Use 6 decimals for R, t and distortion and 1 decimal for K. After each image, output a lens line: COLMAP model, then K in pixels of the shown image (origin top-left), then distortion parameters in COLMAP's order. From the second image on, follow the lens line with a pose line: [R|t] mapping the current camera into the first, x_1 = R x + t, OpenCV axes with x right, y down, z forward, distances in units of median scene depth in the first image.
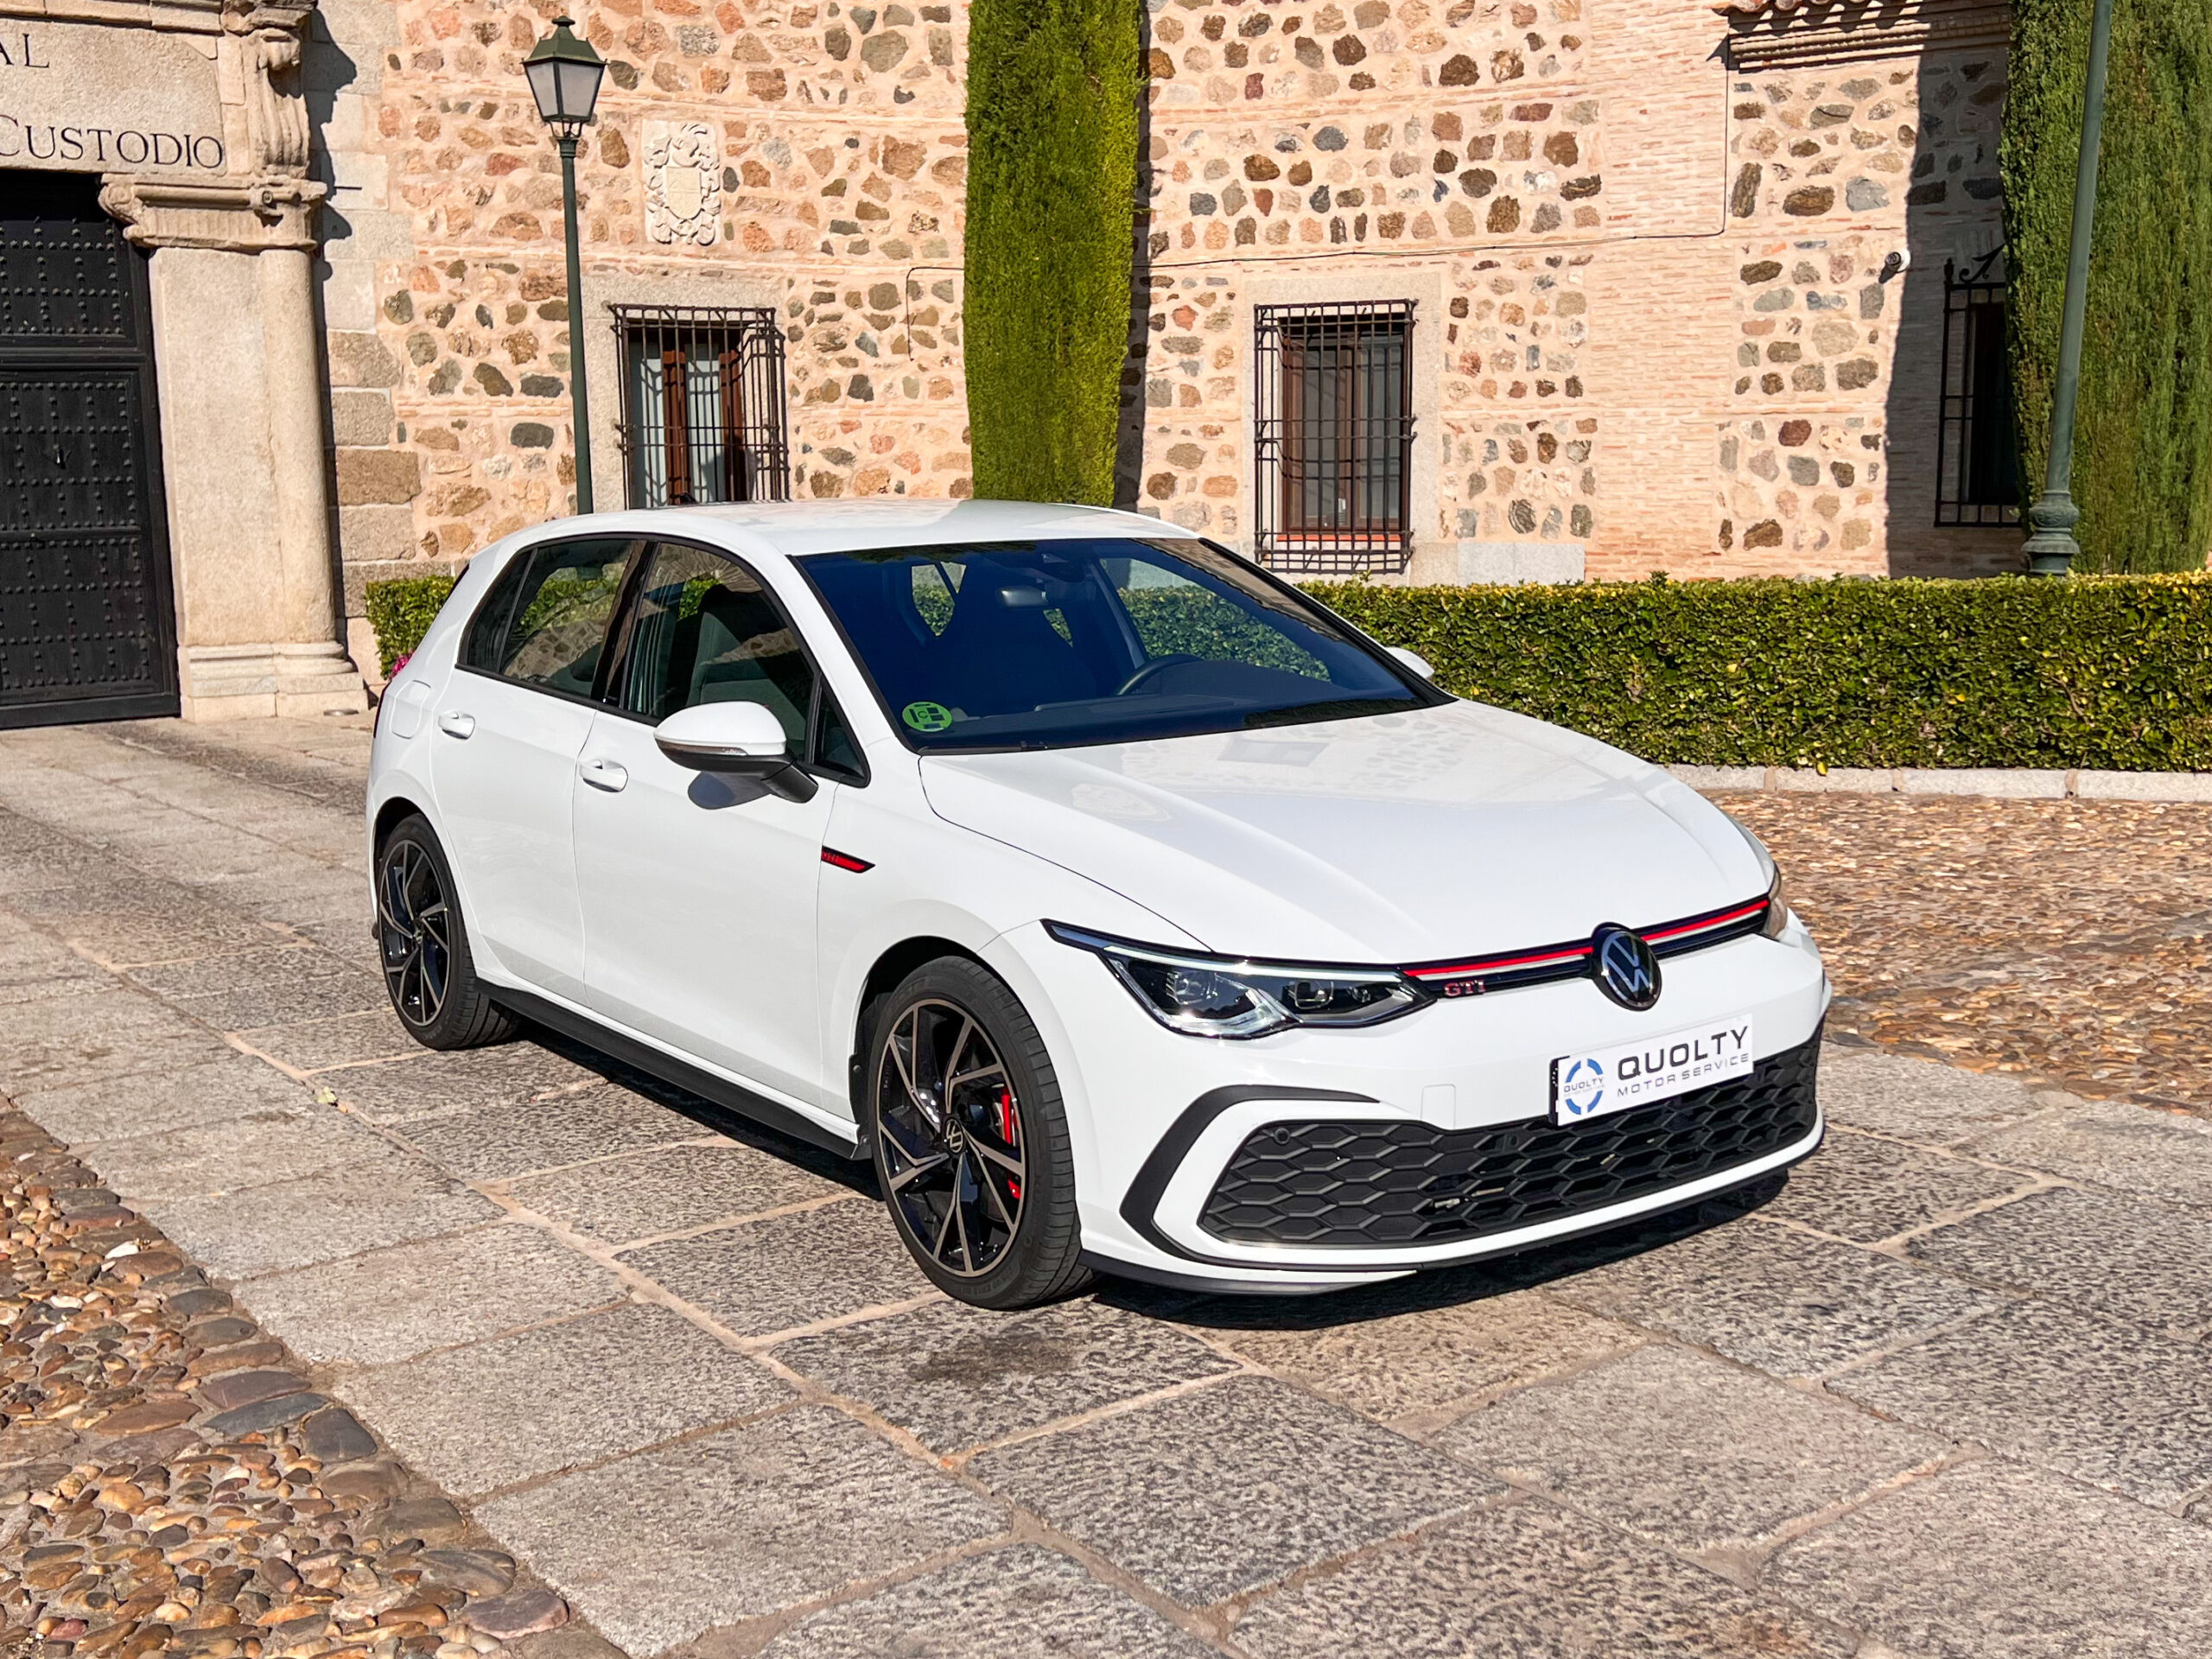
lens RADIAL K [[2341.9, 0, 1124.3], [0, 2341.9, 790.8], [0, 0, 1]] dist [0.167270, -0.444926]
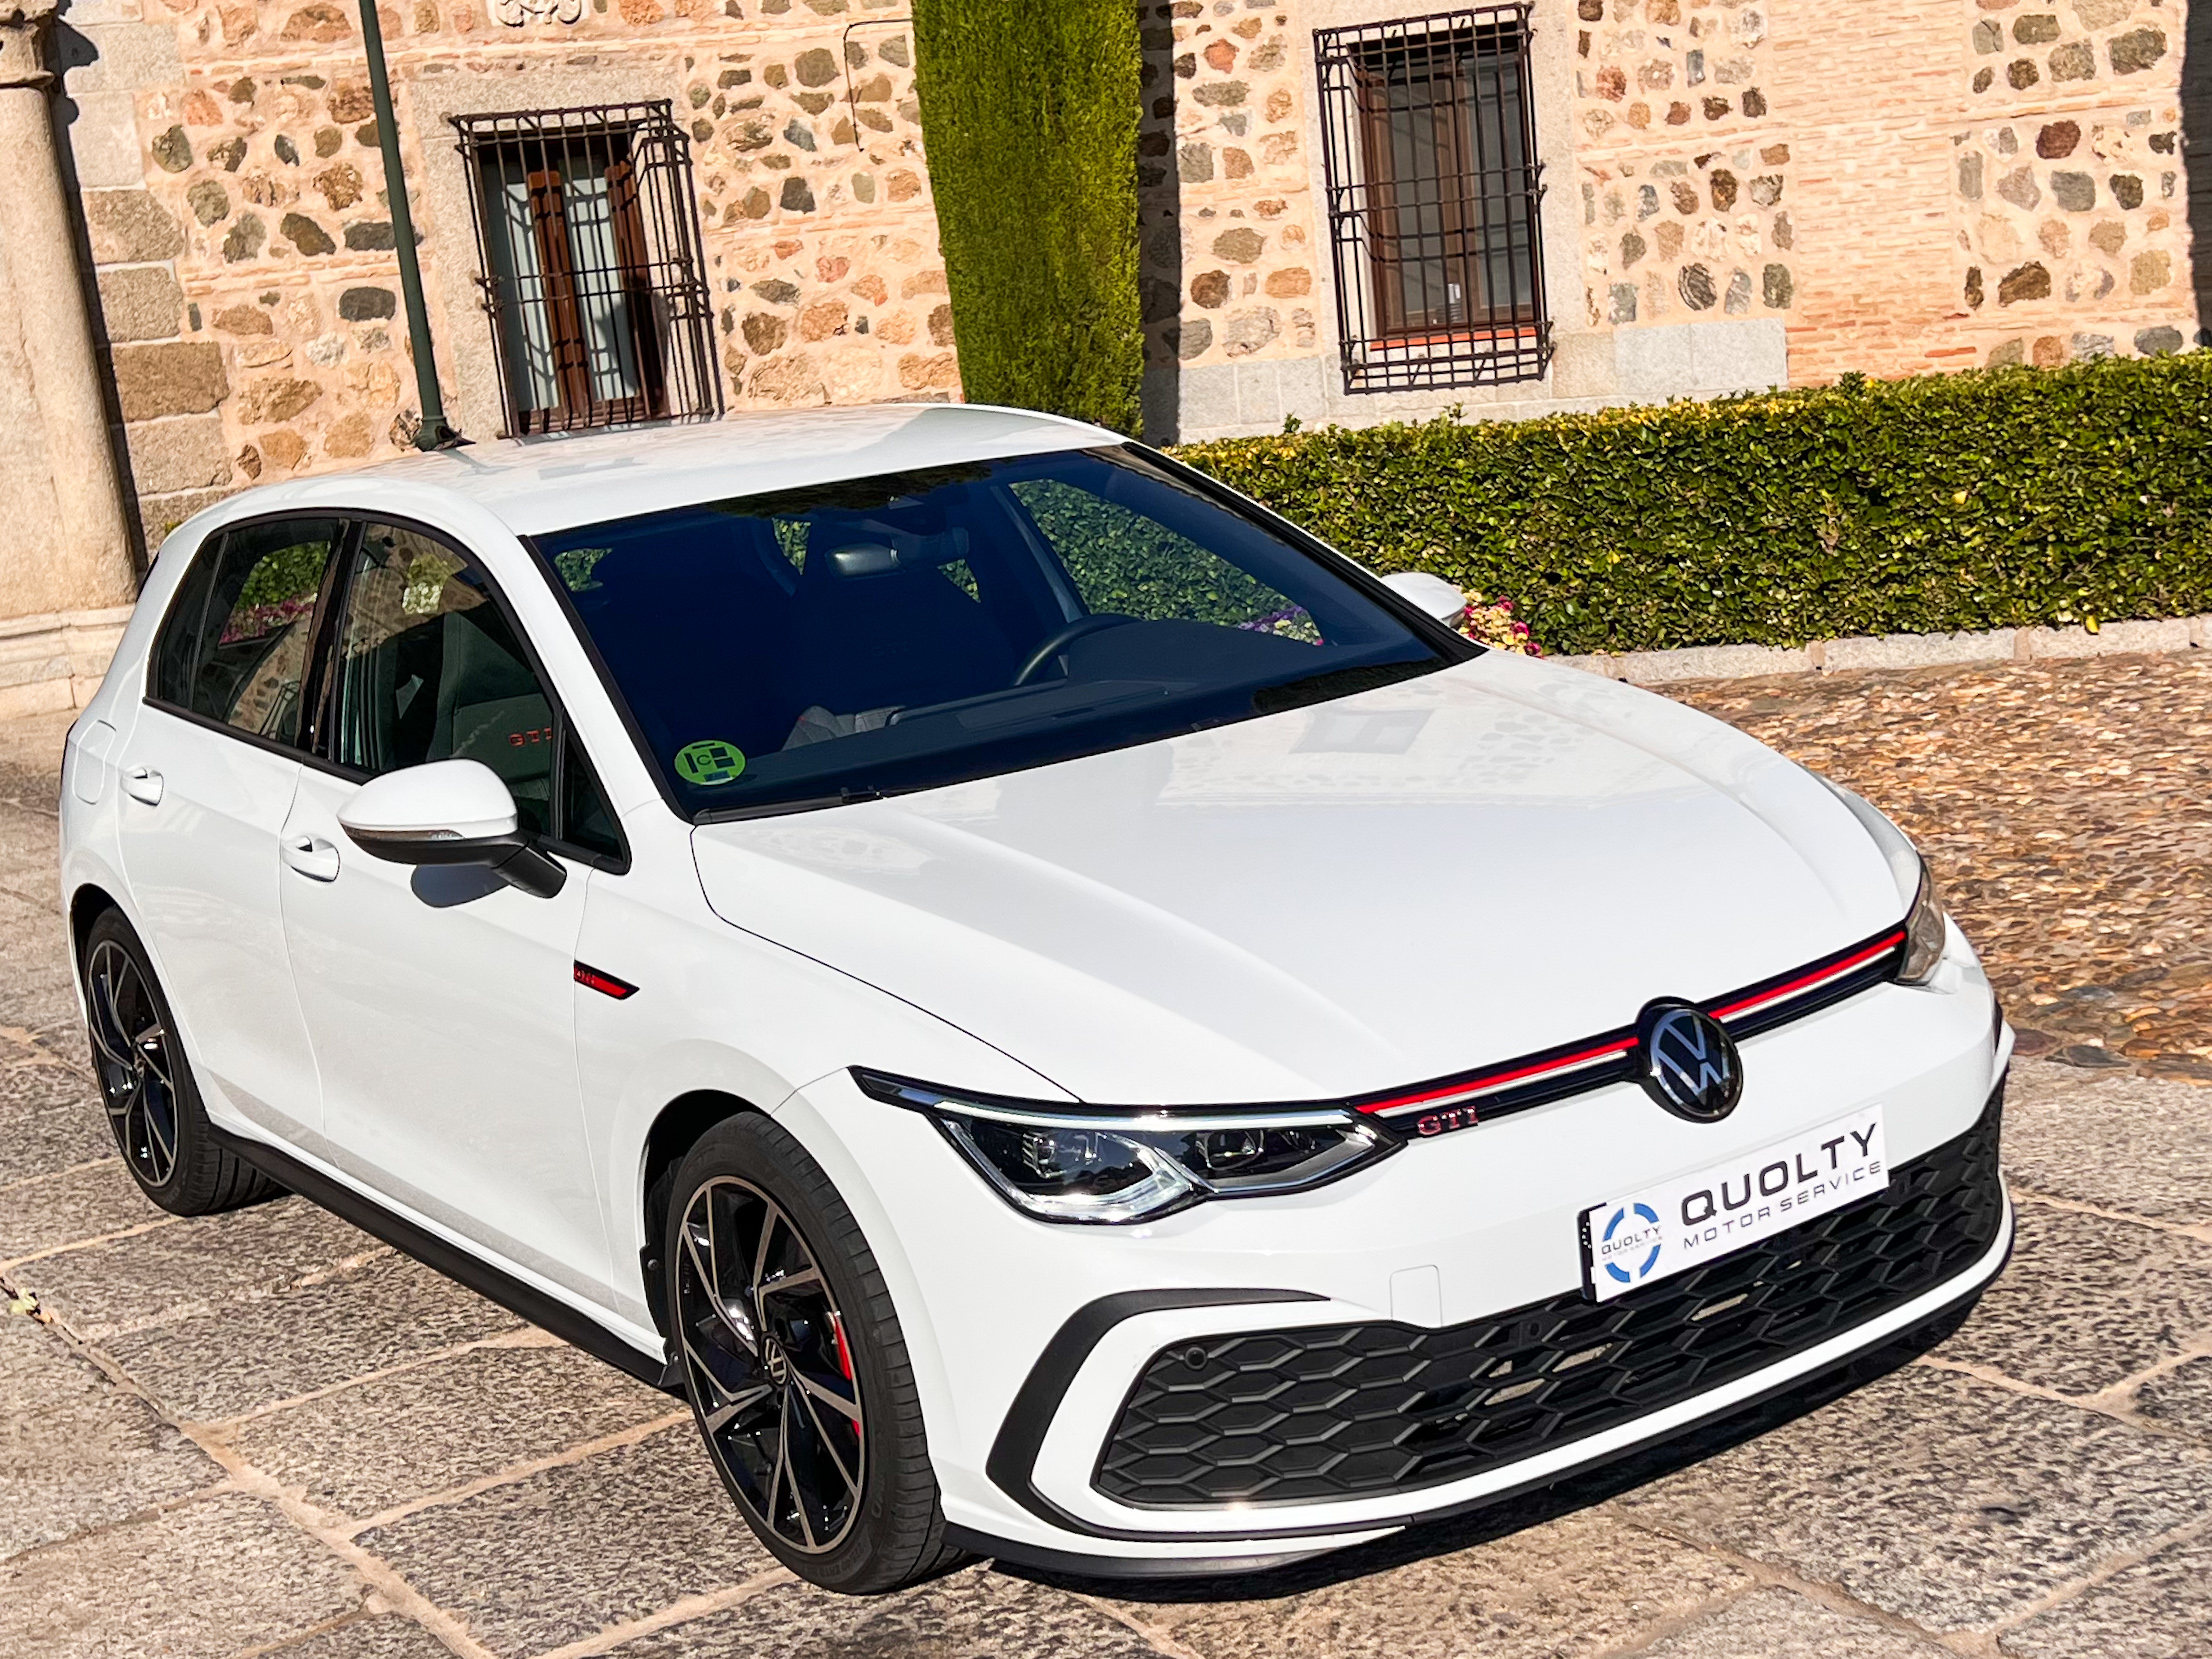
lens RADIAL K [[3027.2, 0, 1122.8], [0, 3027.2, 921.7], [0, 0, 1]] dist [0.159375, -0.430733]
pose [[0.995241, -0.083421, -0.050370, 0.022573], [0.087320, 0.992888, 0.080924, -0.012907], [0.043261, -0.084937, 0.995447, 0.023322]]
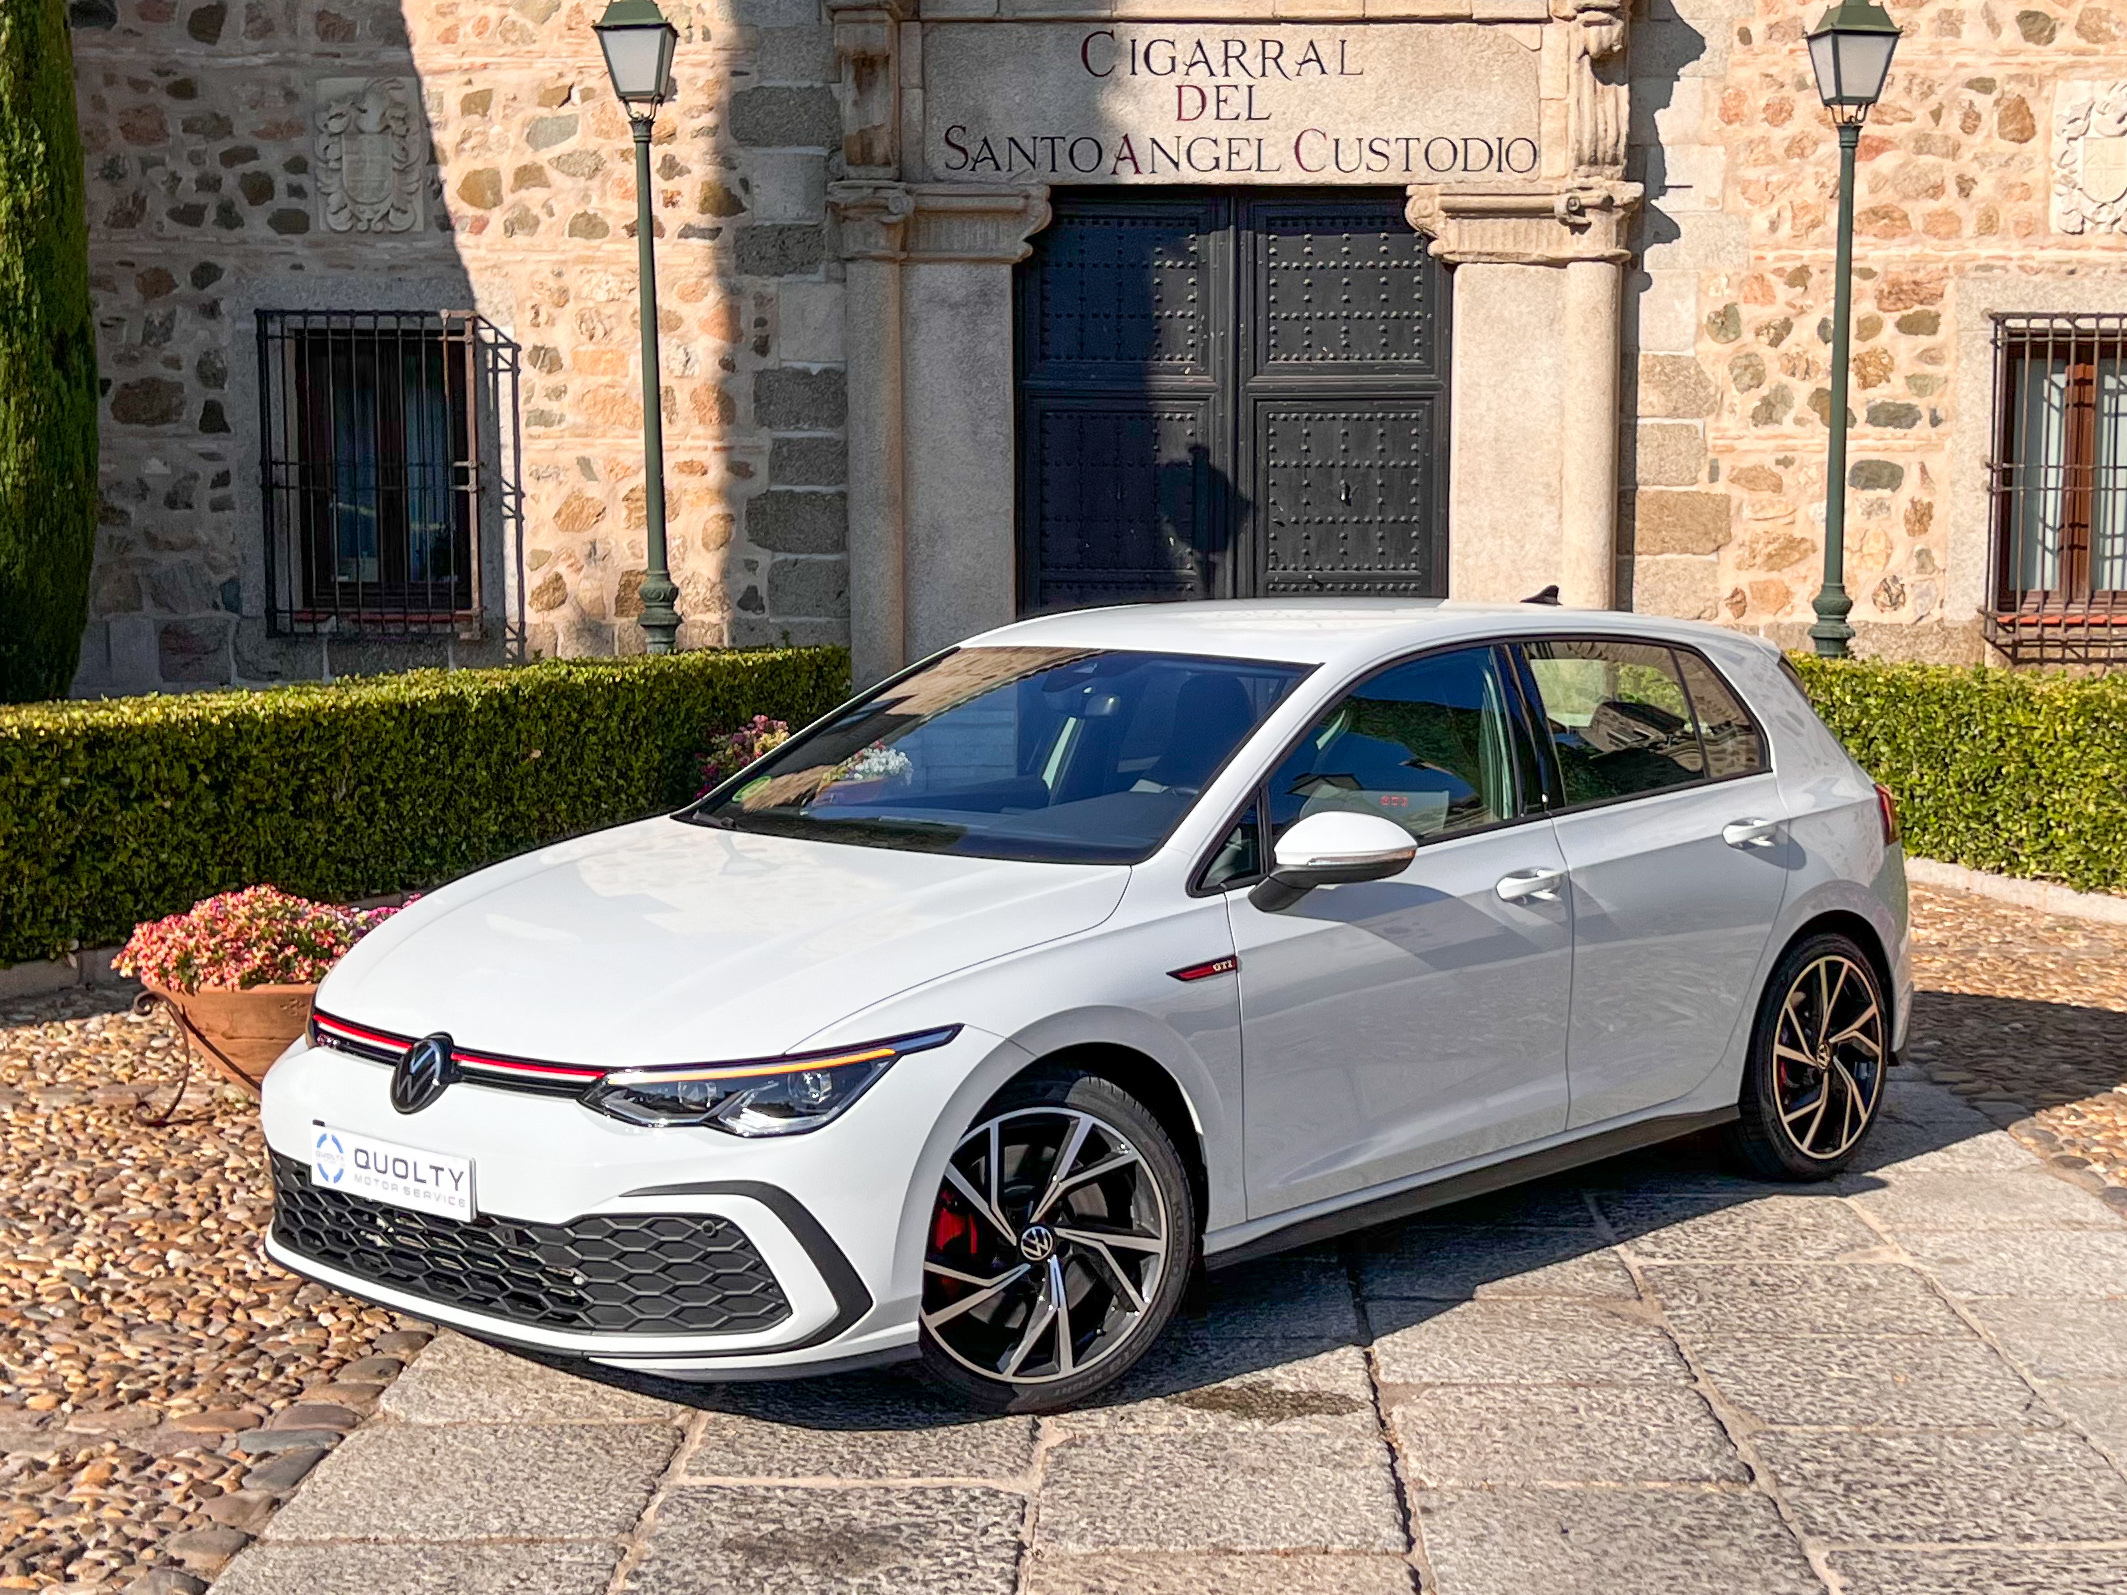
lens RADIAL K [[3009.1, 0, 1187.0], [0, 3009.1, 730.4], [0, 0, 1]] dist [0.215176, -0.685122]
pose [[0.813648, 0.071087, -0.576996, 0.169295], [-0.102249, 0.994523, -0.021660, -0.016500], [0.572296, 0.076621, 0.816460, 0.019729]]
